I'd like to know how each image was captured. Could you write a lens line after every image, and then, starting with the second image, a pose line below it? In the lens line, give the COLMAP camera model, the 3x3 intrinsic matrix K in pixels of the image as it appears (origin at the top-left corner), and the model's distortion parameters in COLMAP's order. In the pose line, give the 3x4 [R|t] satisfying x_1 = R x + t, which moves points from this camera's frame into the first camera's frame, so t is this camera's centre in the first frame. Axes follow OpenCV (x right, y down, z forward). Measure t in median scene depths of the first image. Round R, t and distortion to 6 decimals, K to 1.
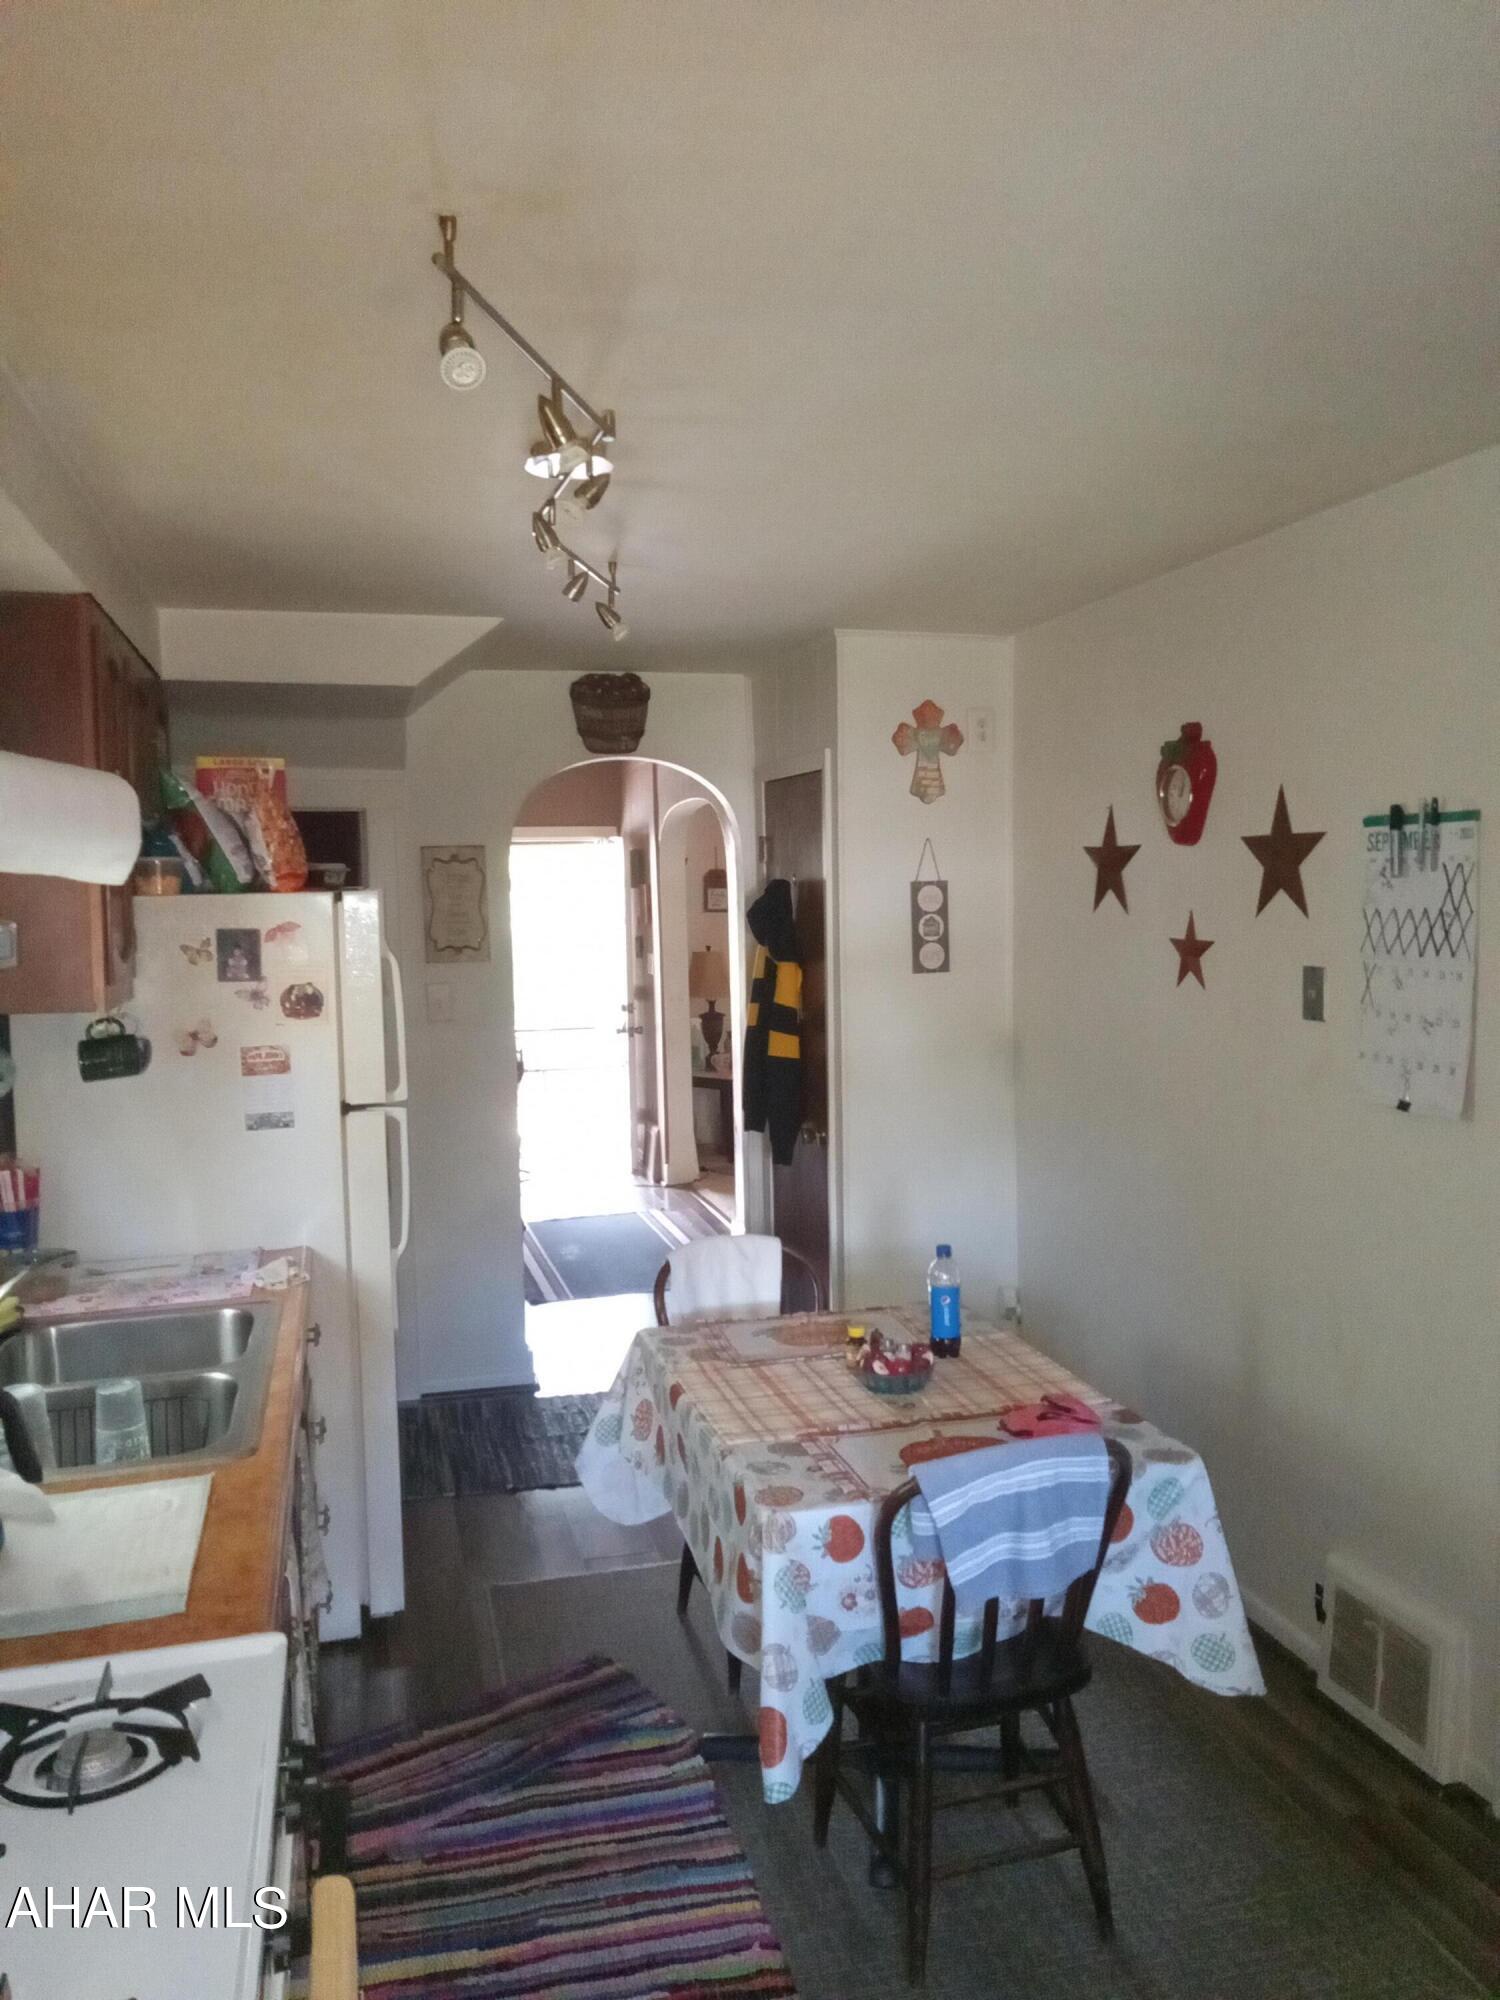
lens RADIAL K [[1480.9, 0, 752.5], [0, 1480.9, 1003.3], [0, 0, 1]] dist [-0.032221, -0.001013]
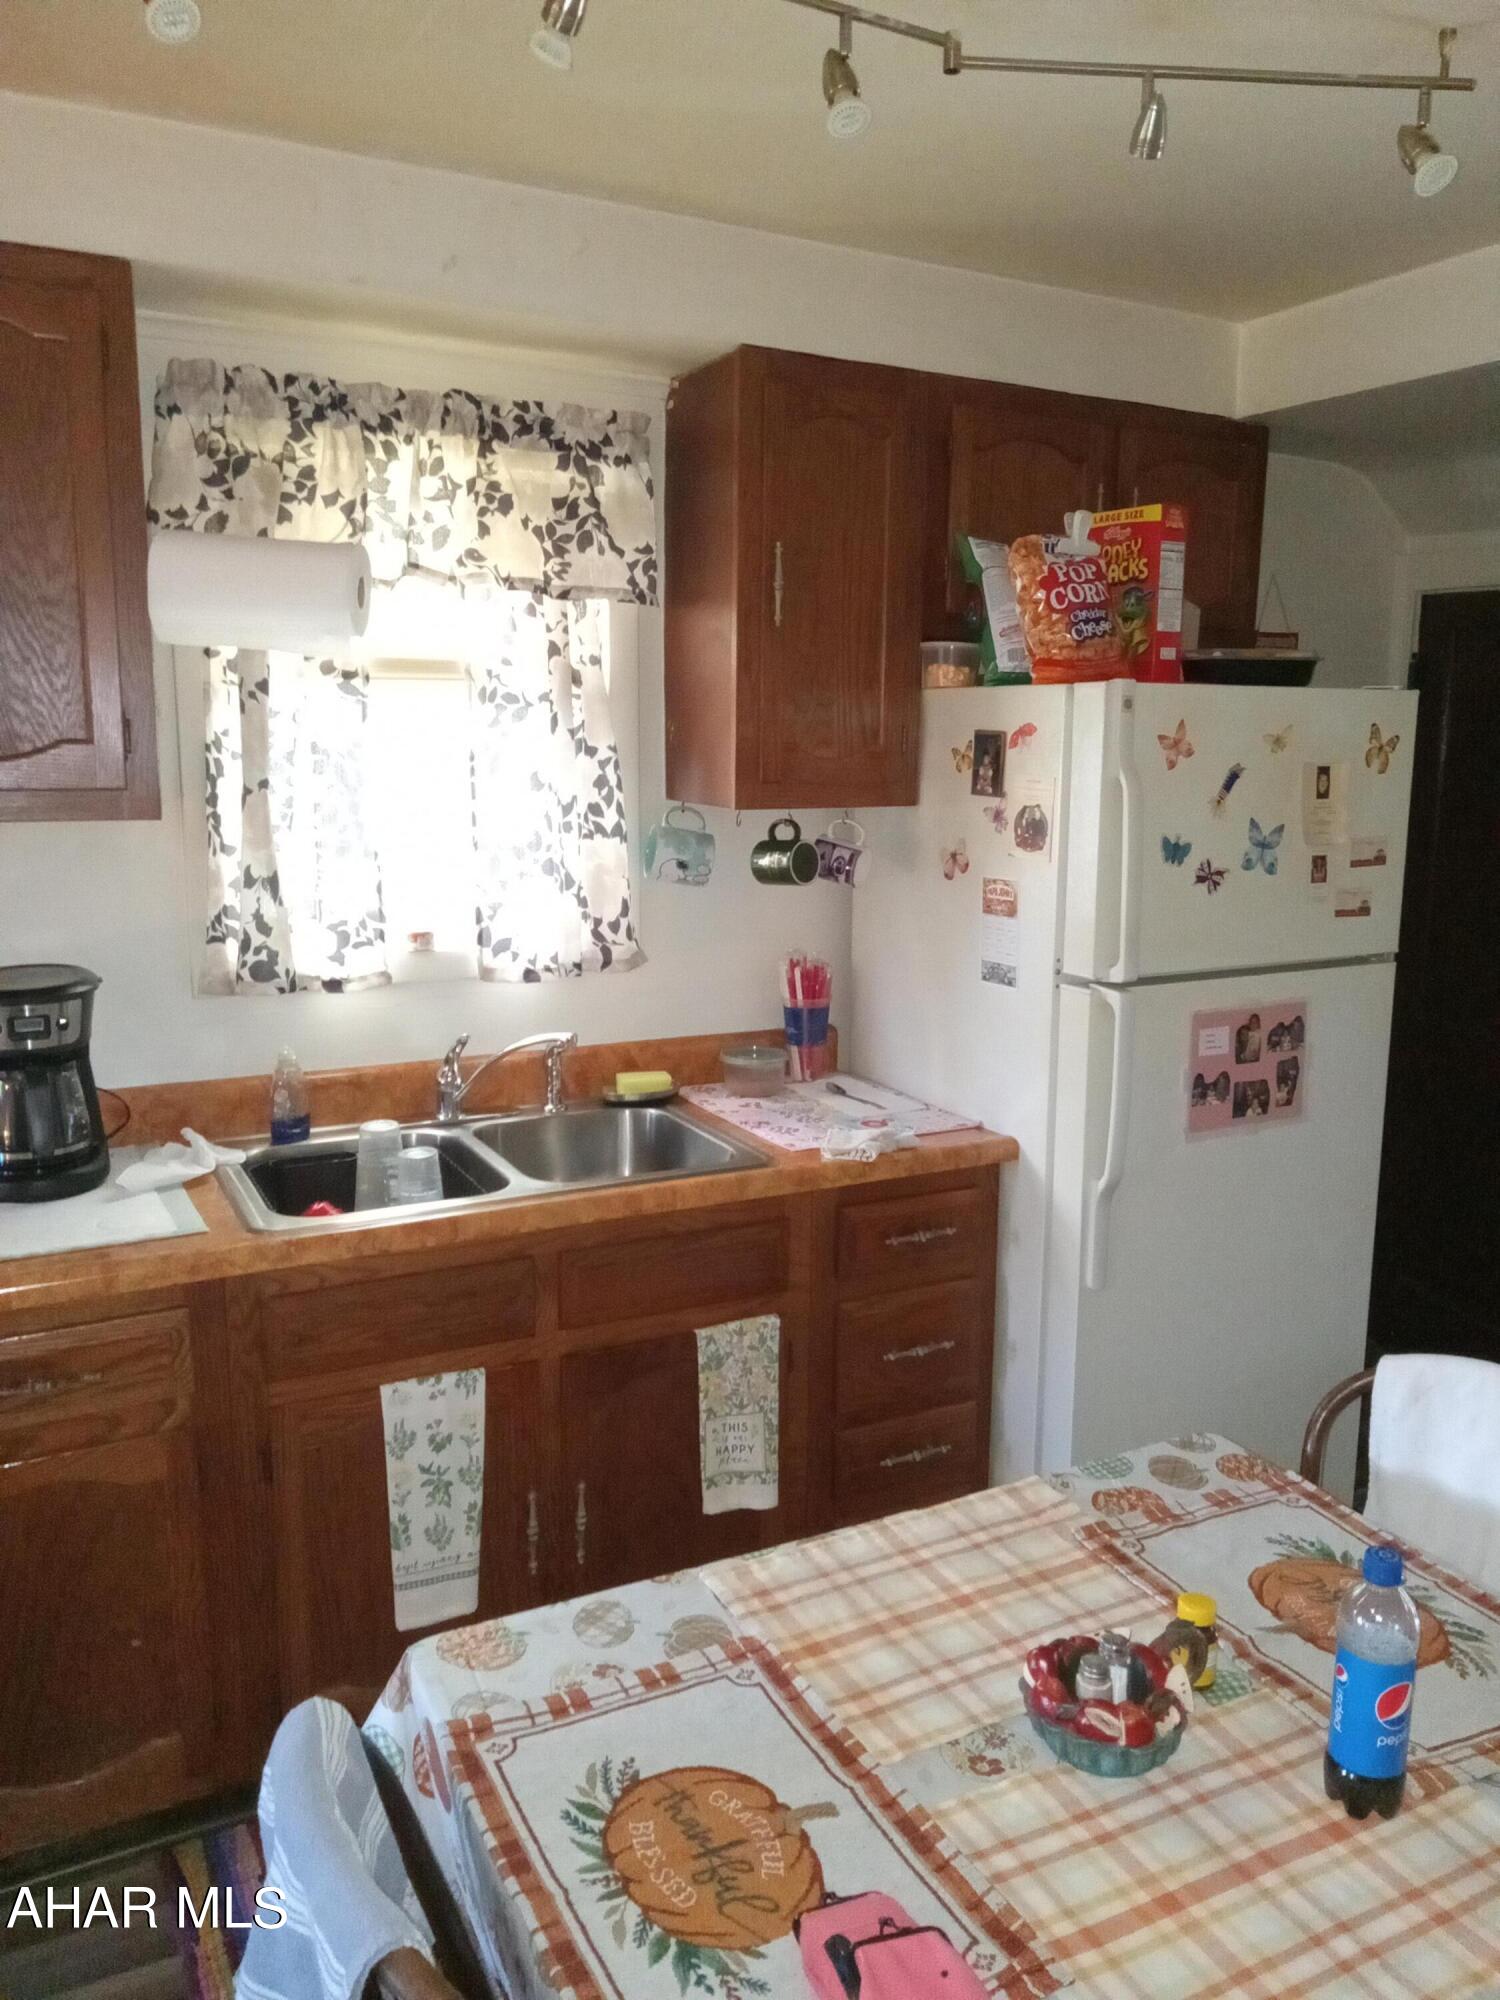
lens RADIAL K [[1480.9, 0, 752.8], [0, 1480.9, 995.9], [0, 0, 1]] dist [-0.032221, -0.001013]
pose [[0.211693, 0.190603, -0.958570, 0.421493], [-0.091777, 0.980342, 0.174663, -0.037087], [0.973017, 0.051000, 0.225025, 0.693275]]
